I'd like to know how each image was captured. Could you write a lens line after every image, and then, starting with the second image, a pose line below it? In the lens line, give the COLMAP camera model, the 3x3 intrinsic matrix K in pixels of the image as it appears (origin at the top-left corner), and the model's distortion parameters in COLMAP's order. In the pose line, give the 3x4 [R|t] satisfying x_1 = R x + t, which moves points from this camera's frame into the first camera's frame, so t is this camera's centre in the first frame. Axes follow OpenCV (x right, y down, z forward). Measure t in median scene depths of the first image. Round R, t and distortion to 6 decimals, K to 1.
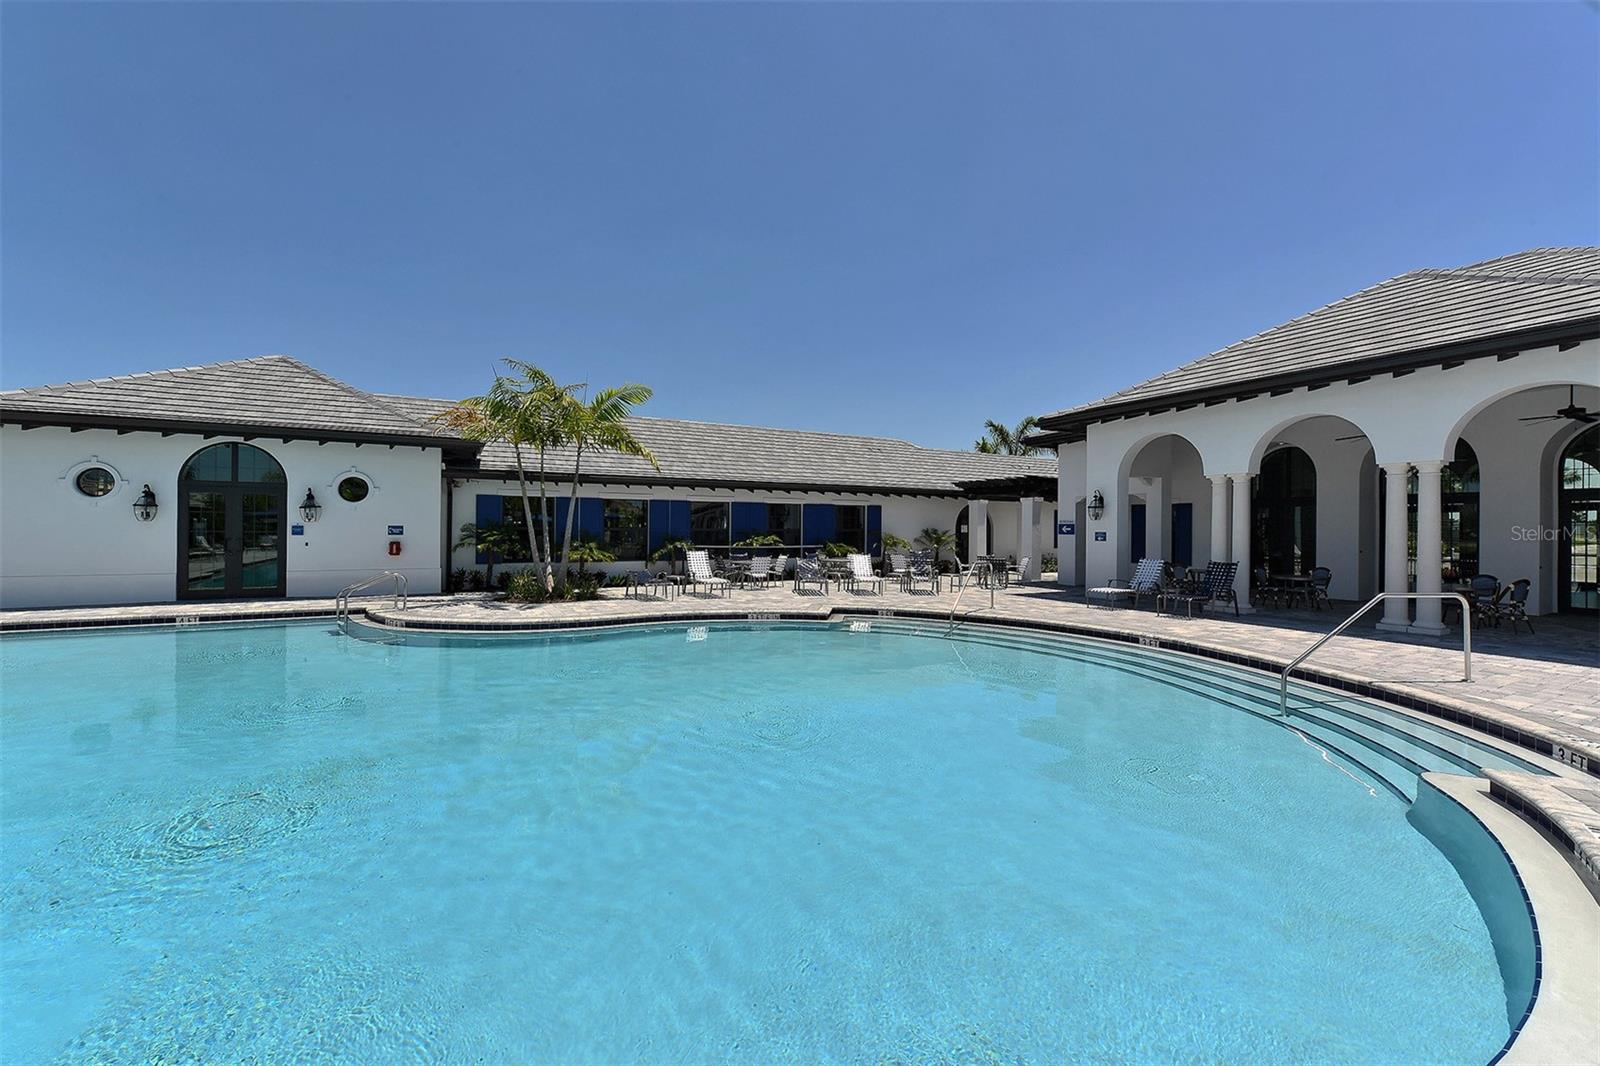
lens RADIAL K [[646.1, 0, 792.4], [0, 646.1, 532.8], [0, 0, 1]] dist [-0.001843, -0.000022]
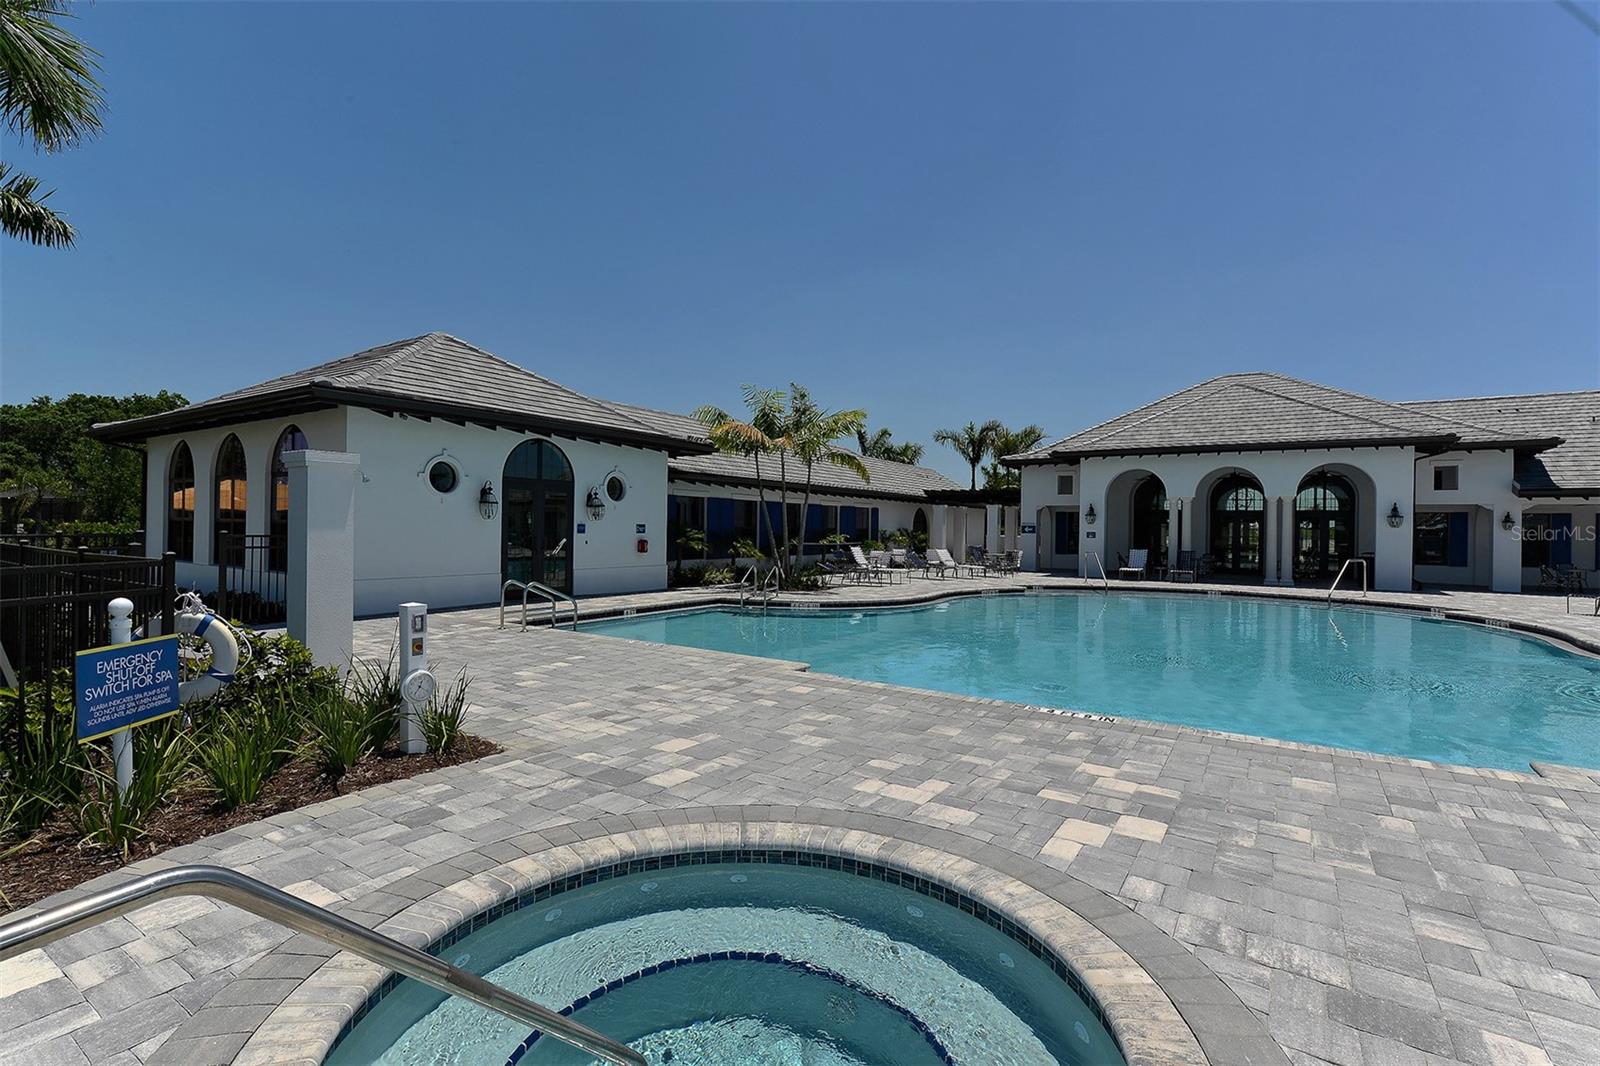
lens RADIAL K [[733.1, 0, 802.2], [0, 733.1, 534.8], [0, 0, 1]] dist [0.002175, 0.000024]
pose [[0.873882, 0.000427, 0.486138, -1.014787], [-0.004453, 0.999965, 0.007127, -0.003794], [-0.486118, -0.008393, 0.873853, -0.166735]]
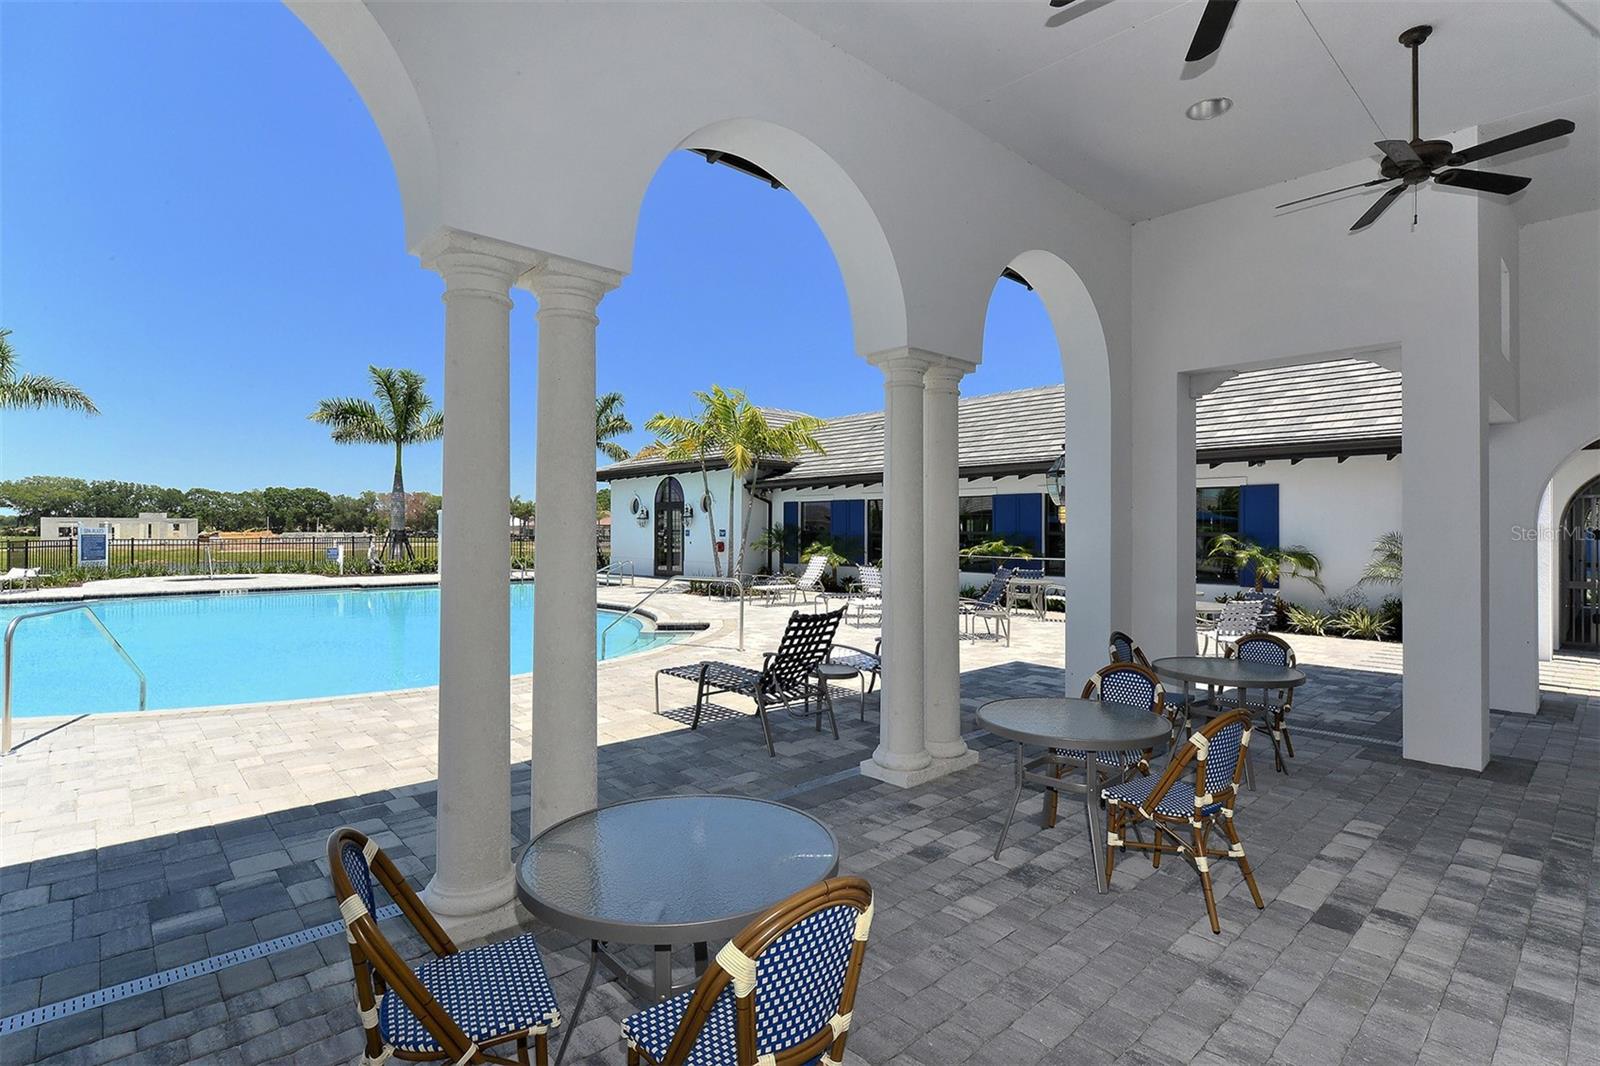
lens RADIAL K [[816.2, 0, 796.1], [0, 816.2, 529.6], [0, 0, 1]] dist [0.001050, 0.000052]
pose [[0.229818, -0.001887, -0.973232, 1.086406], [0.002023, 0.999997, -0.001461, -0.009286], [0.973232, -0.001633, 0.229821, 0.808092]]
